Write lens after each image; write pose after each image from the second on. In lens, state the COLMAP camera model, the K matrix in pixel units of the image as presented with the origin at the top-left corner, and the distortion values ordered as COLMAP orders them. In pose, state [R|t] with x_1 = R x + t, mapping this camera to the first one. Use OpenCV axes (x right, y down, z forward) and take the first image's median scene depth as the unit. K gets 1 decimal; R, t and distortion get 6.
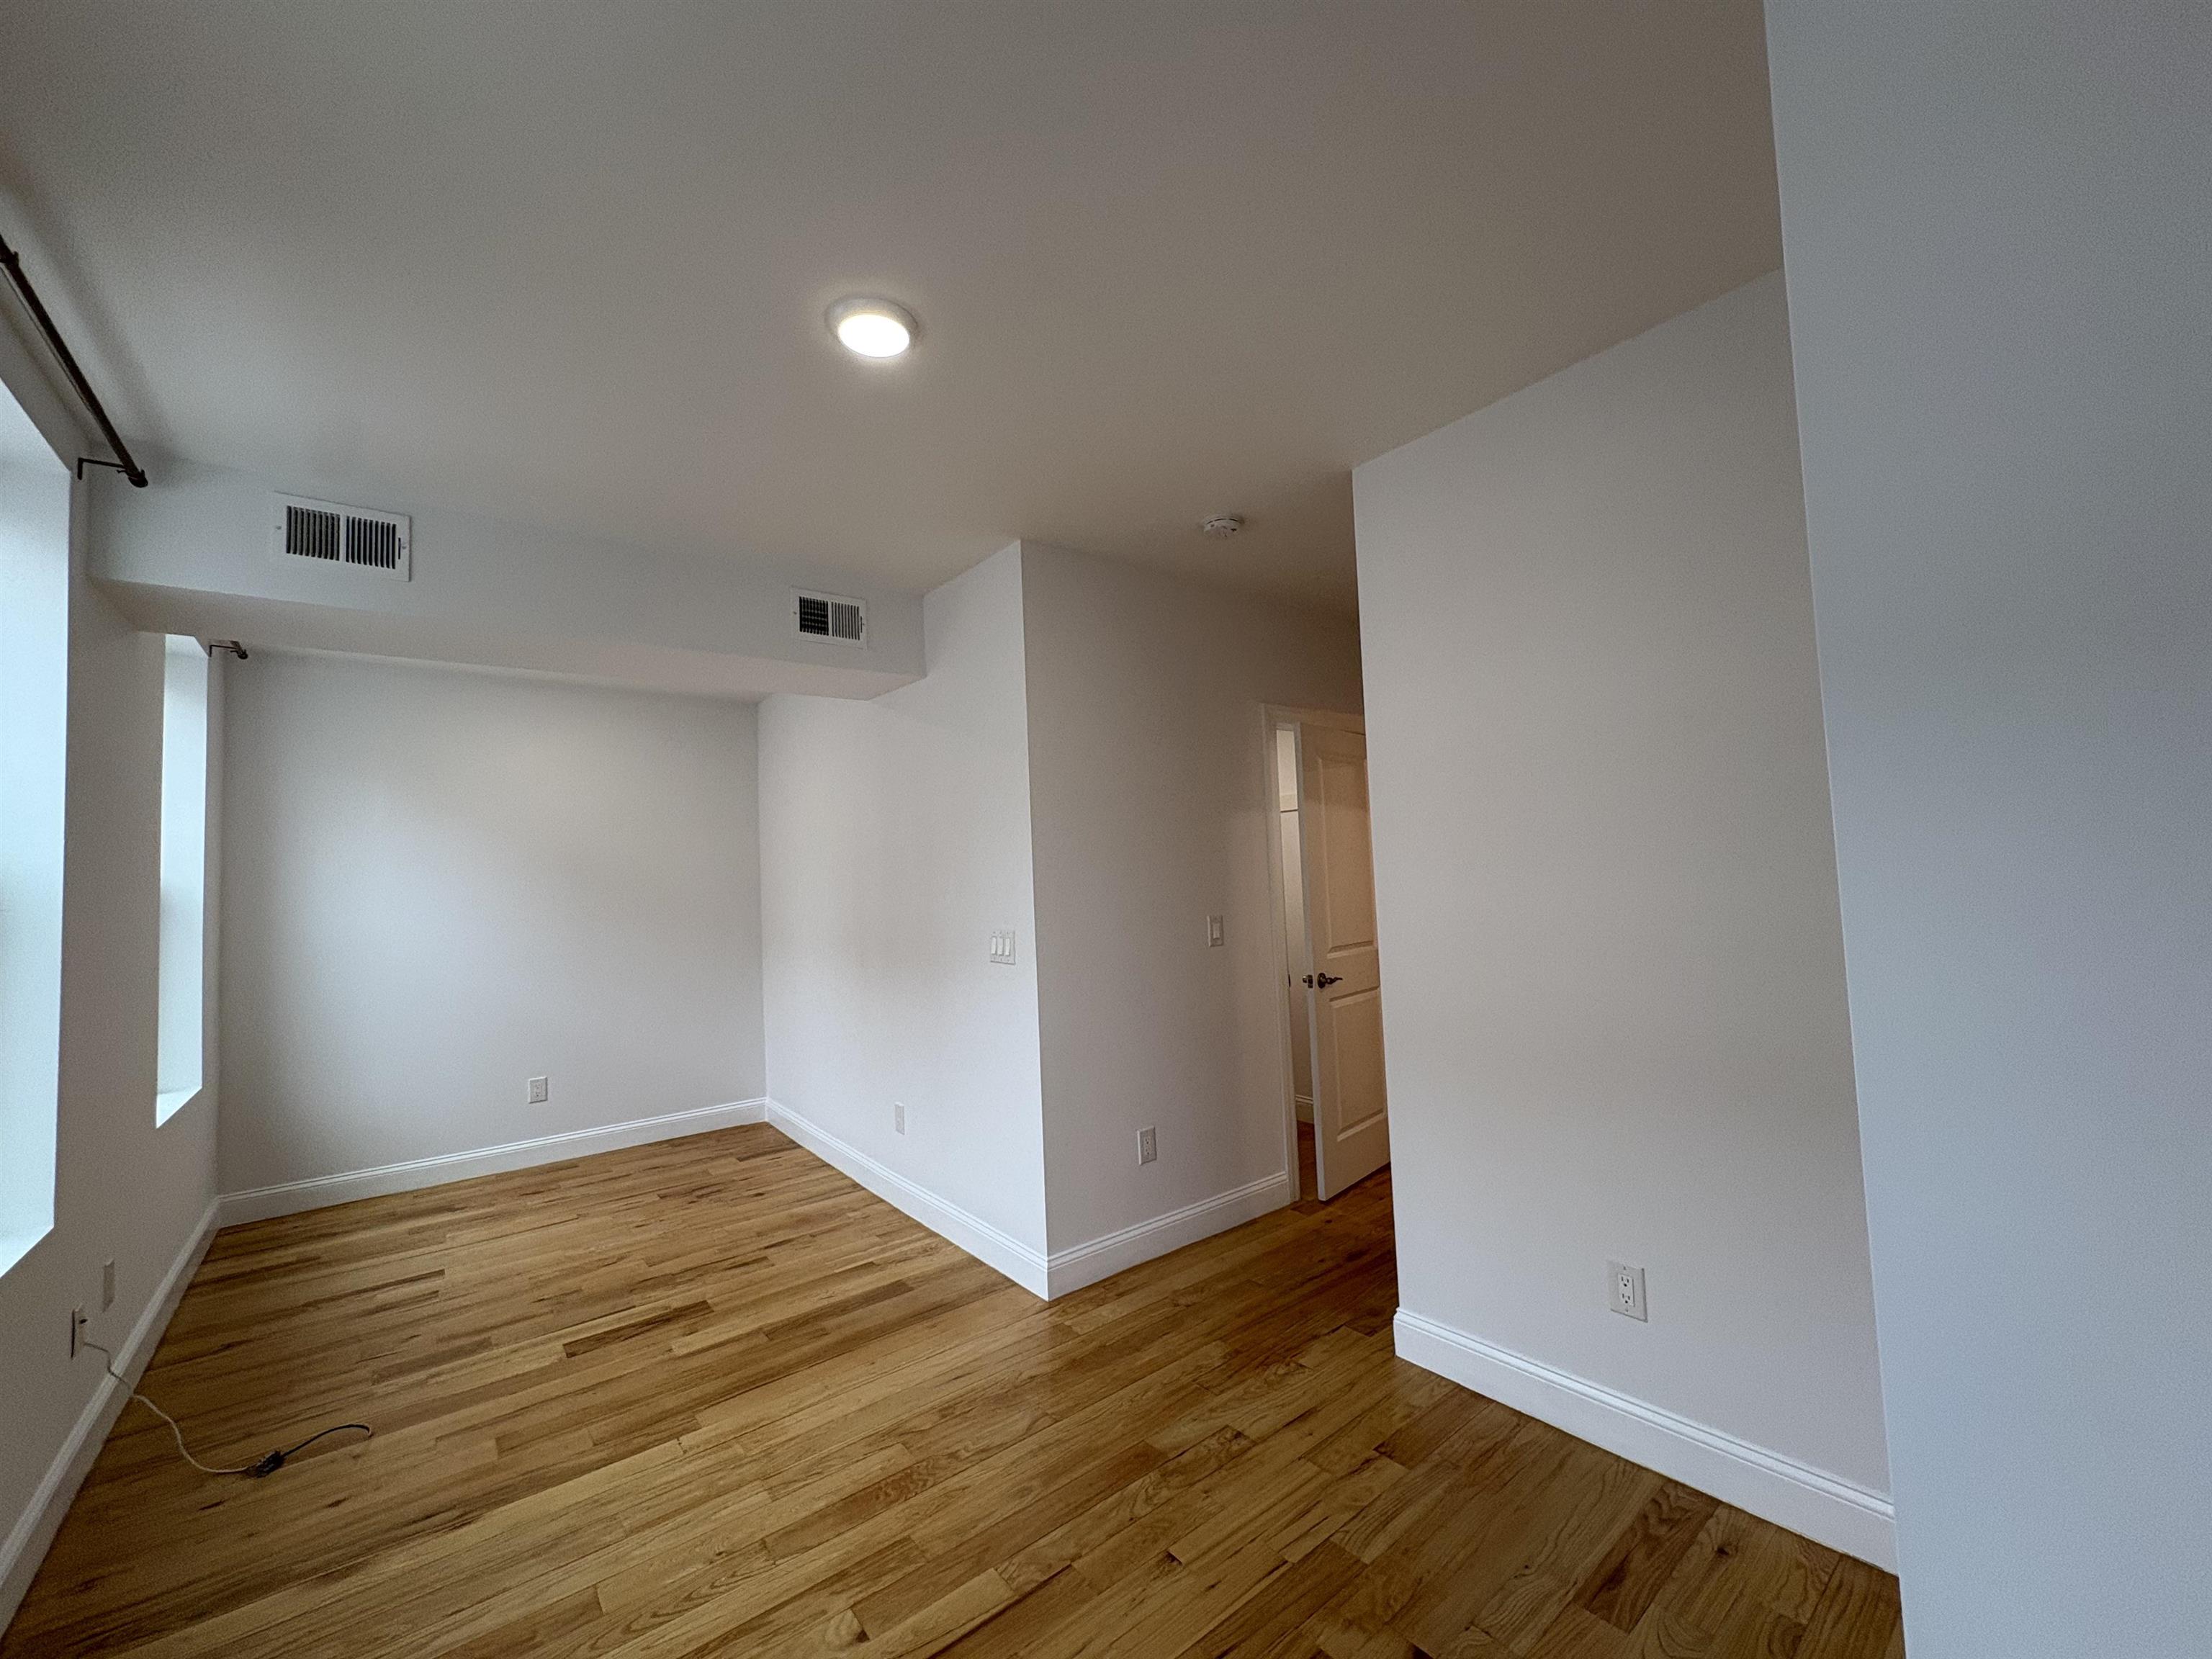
lens RADIAL K [[871.8, 0, 1113.4], [0, 871.8, 836.0], [0, 0, 1]] dist [-0.009035, 0.005453]
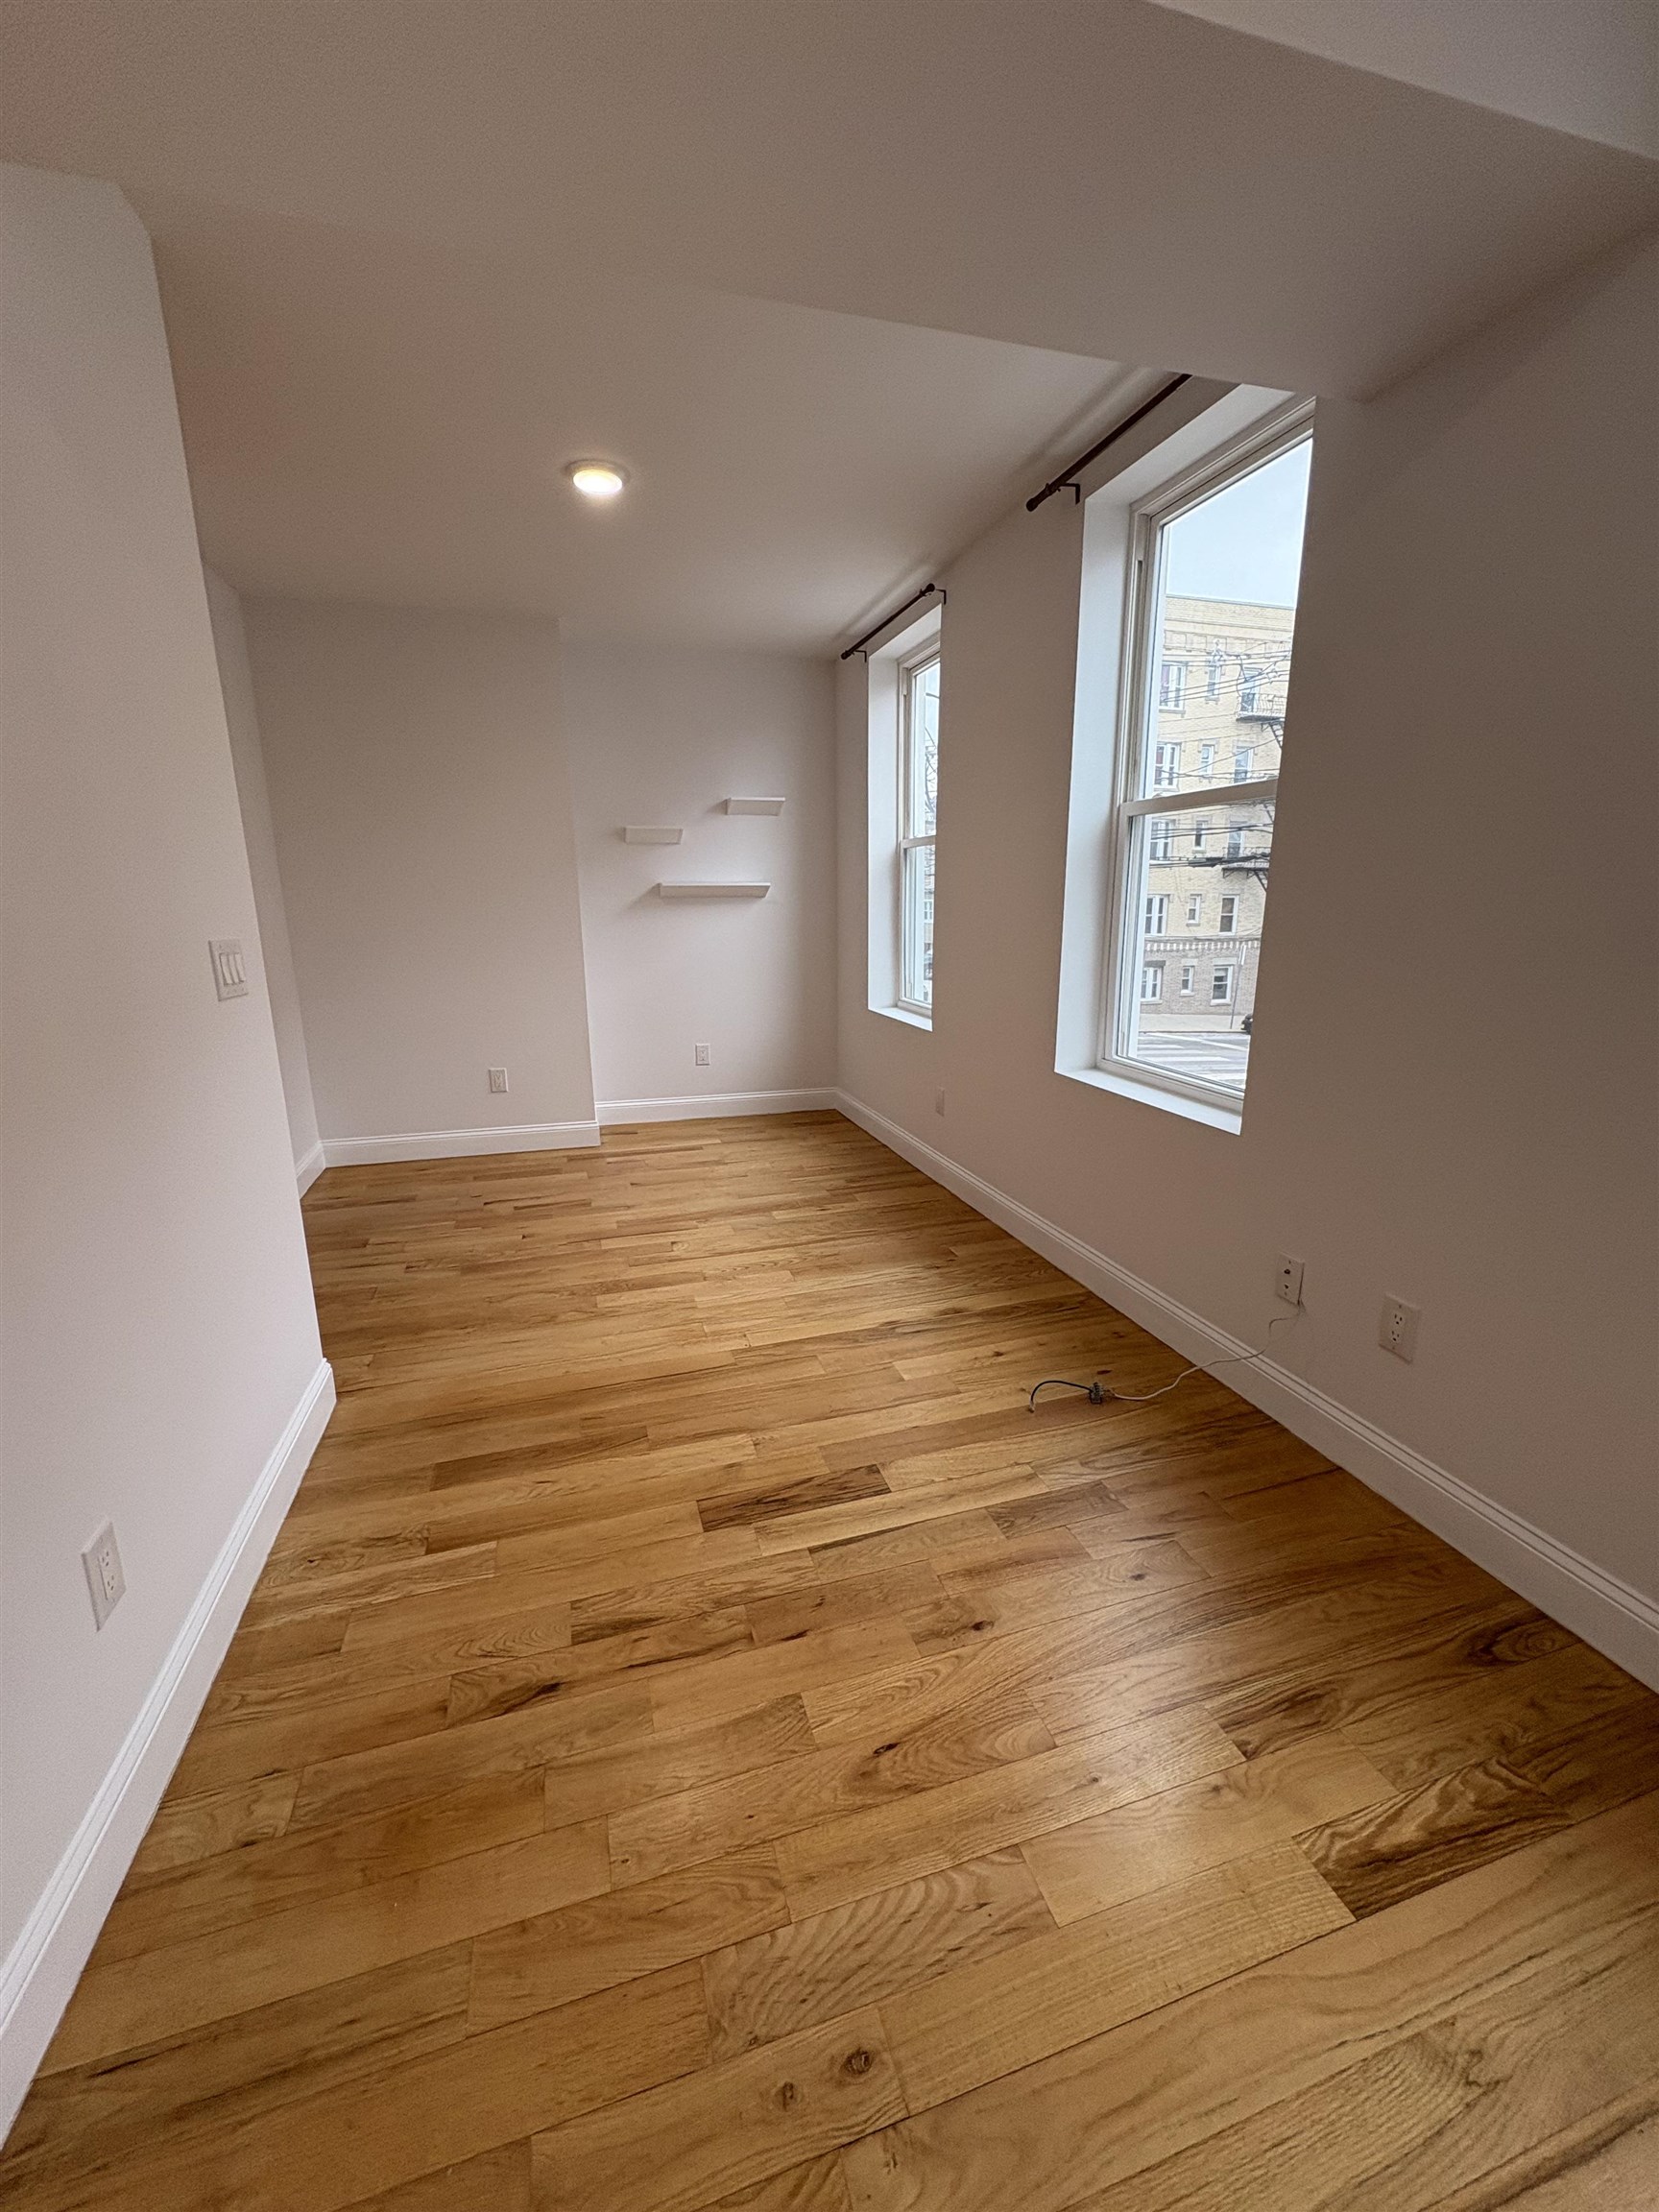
lens RADIAL K [[871.8, 0, 829.5], [0, 871.8, 1106.0], [0, 0, 1]] dist [-0.009035, 0.005453]
pose [[-0.923693, -0.037747, 0.381269, -1.020255], [0.032123, 0.984001, 0.175243, 0.179509], [-0.381784, 0.174118, -0.907702, 1.939214]]
